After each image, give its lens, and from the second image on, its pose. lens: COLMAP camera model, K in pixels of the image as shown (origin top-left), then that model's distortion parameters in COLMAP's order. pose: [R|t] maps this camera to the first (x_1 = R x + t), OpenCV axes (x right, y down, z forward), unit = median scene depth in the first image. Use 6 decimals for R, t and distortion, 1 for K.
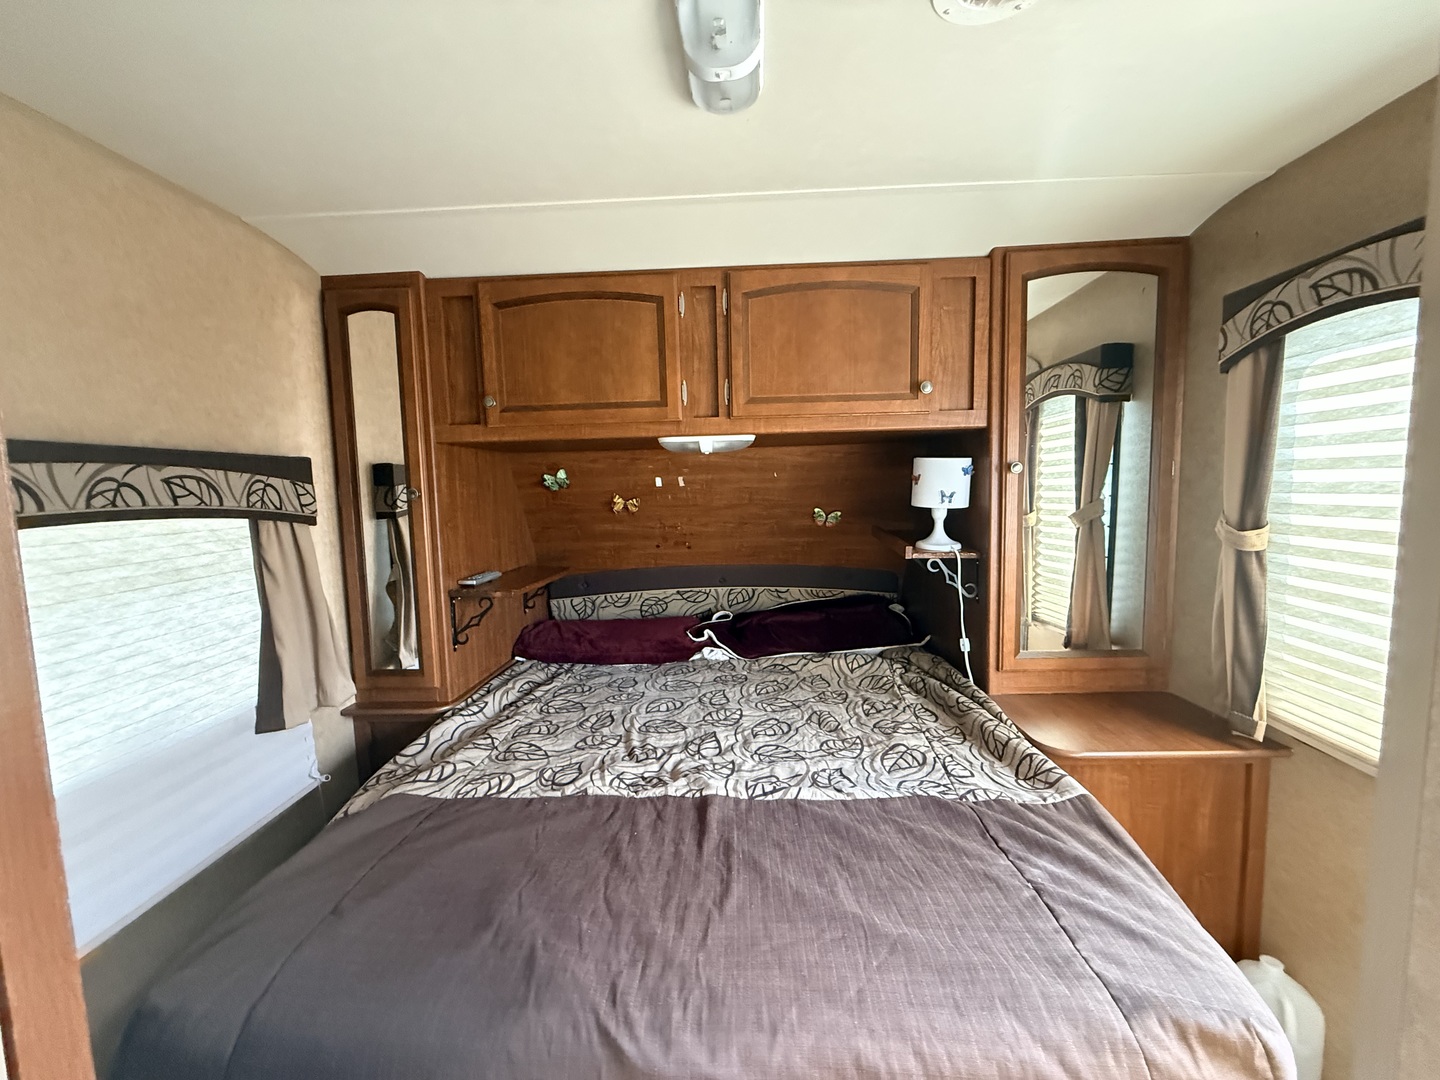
lens RADIAL K [[574.3, 0, 717.7], [0, 574.3, 538.4], [0, 0, 1]] dist [0.000213, -0.000051]
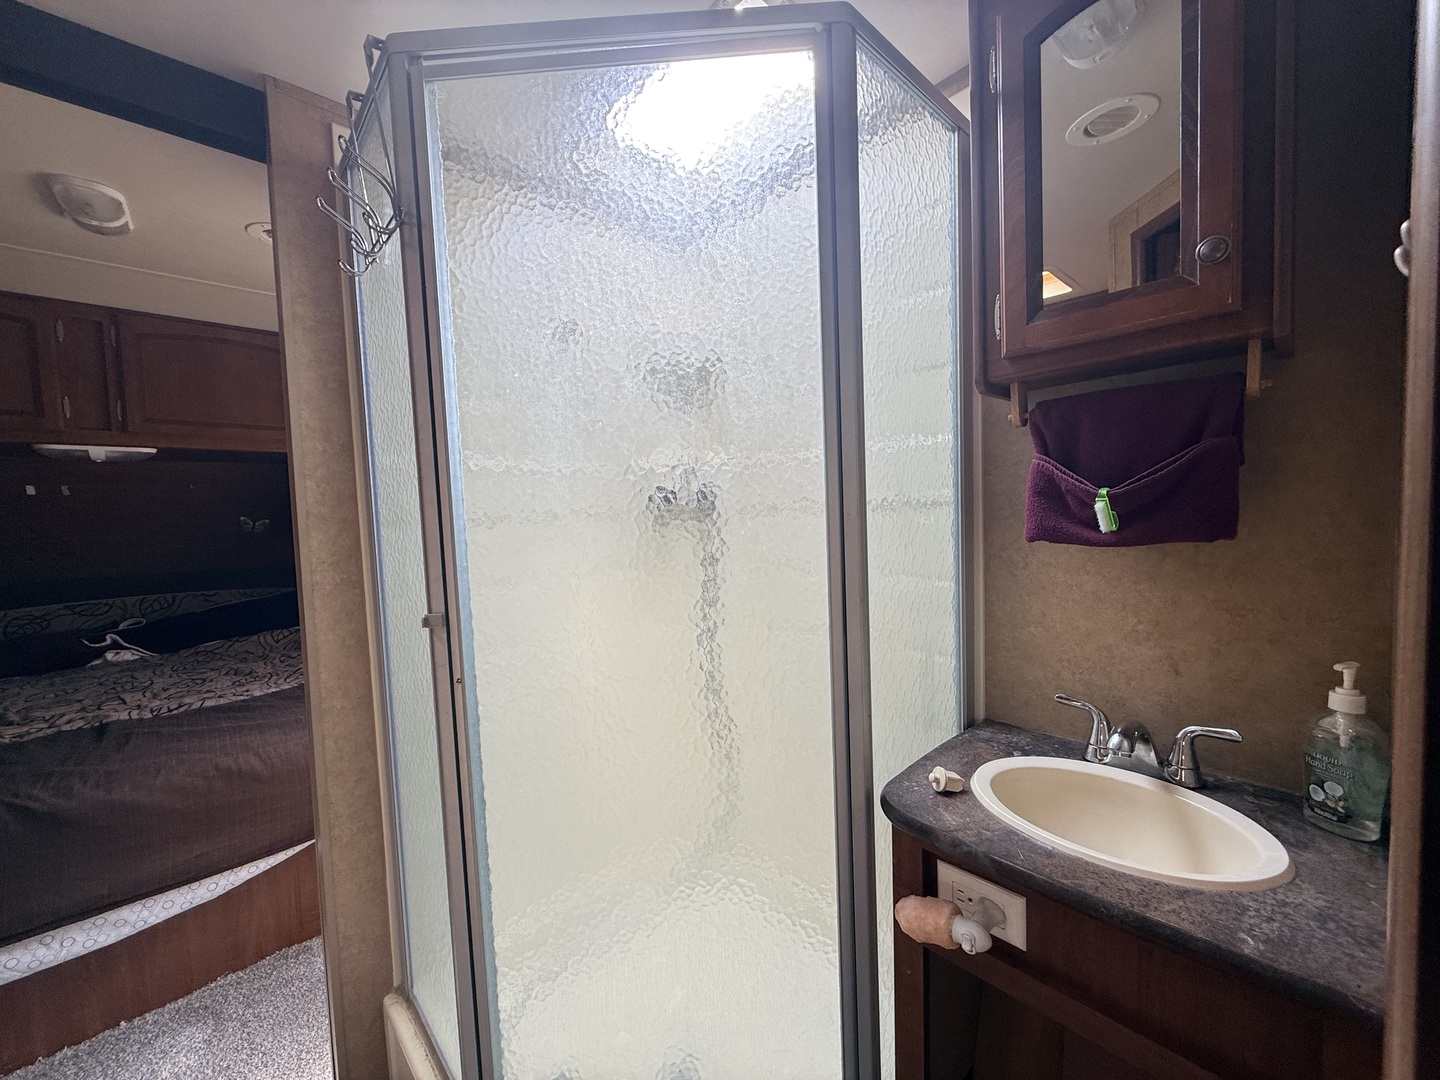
lens RADIAL K [[574.3, 0, 718.6], [0, 574.3, 542.4], [0, 0, 1]] dist [0.000213, -0.000051]
pose [[0.705941, -0.034848, 0.707413, 0.039530], [0.073326, 0.997018, -0.024060, 0.136236], [-0.704465, 0.068857, 0.706391, -0.691961]]
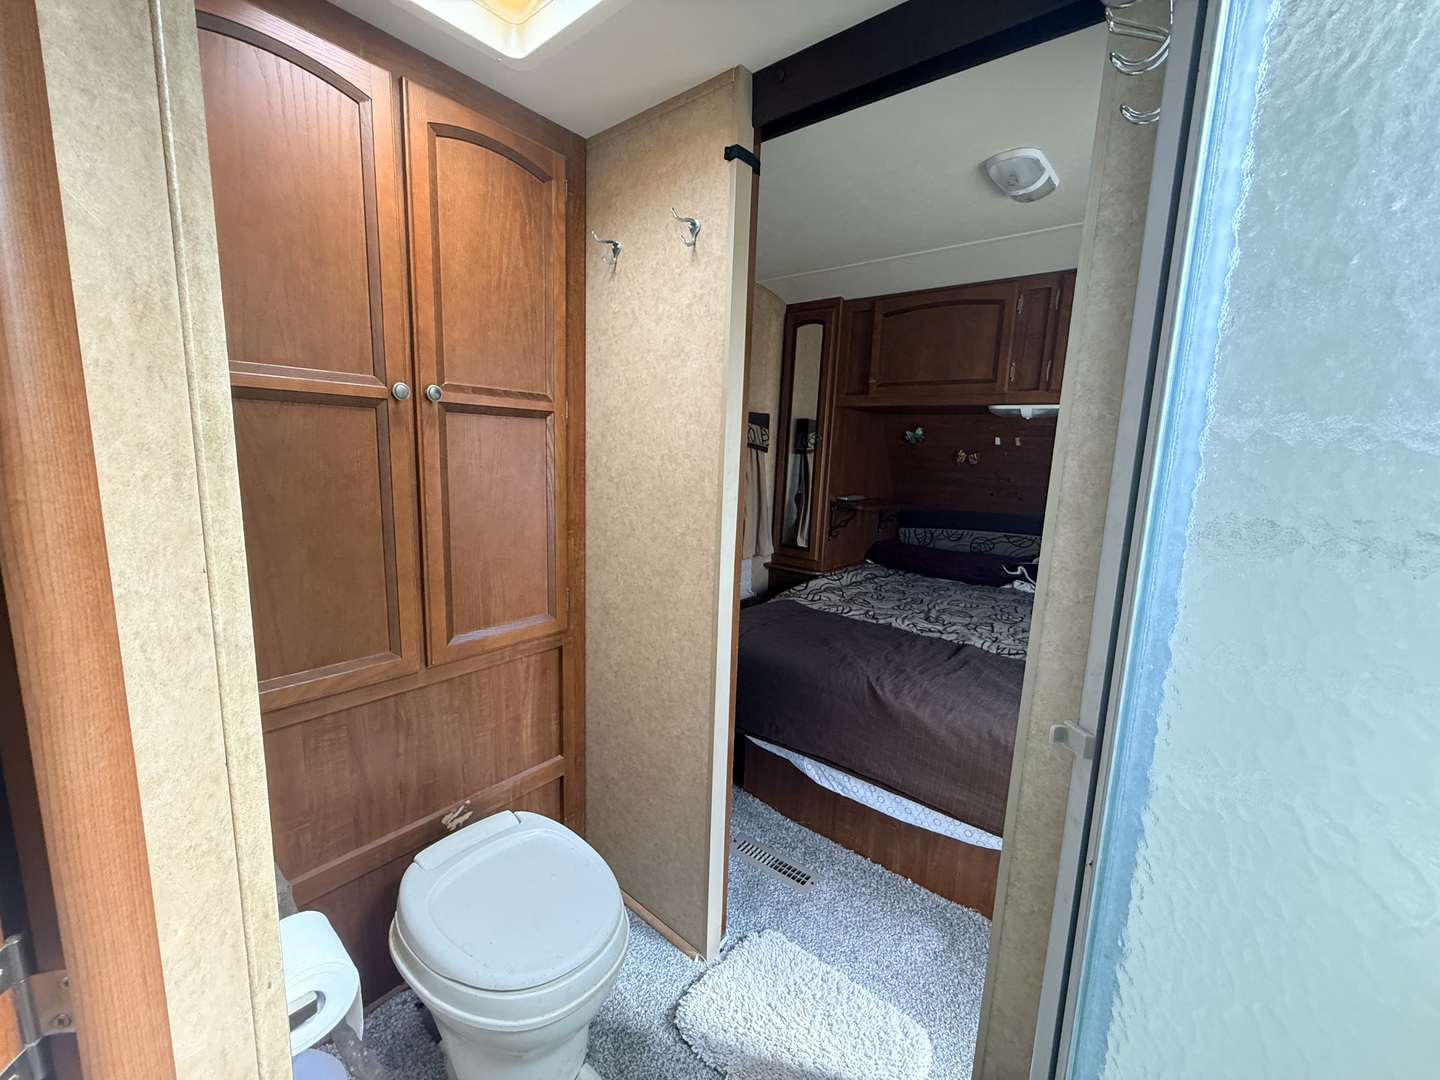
lens RADIAL K [[574.3, 0, 716.6], [0, 574.3, 541.5], [0, 0, 1]] dist [0.000213, -0.000051]
pose [[0.796269, 0.155591, -0.584592, 0.231680], [-0.113175, 0.987611, 0.108701, 0.066658], [0.594262, -0.020394, 0.804013, -0.477374]]
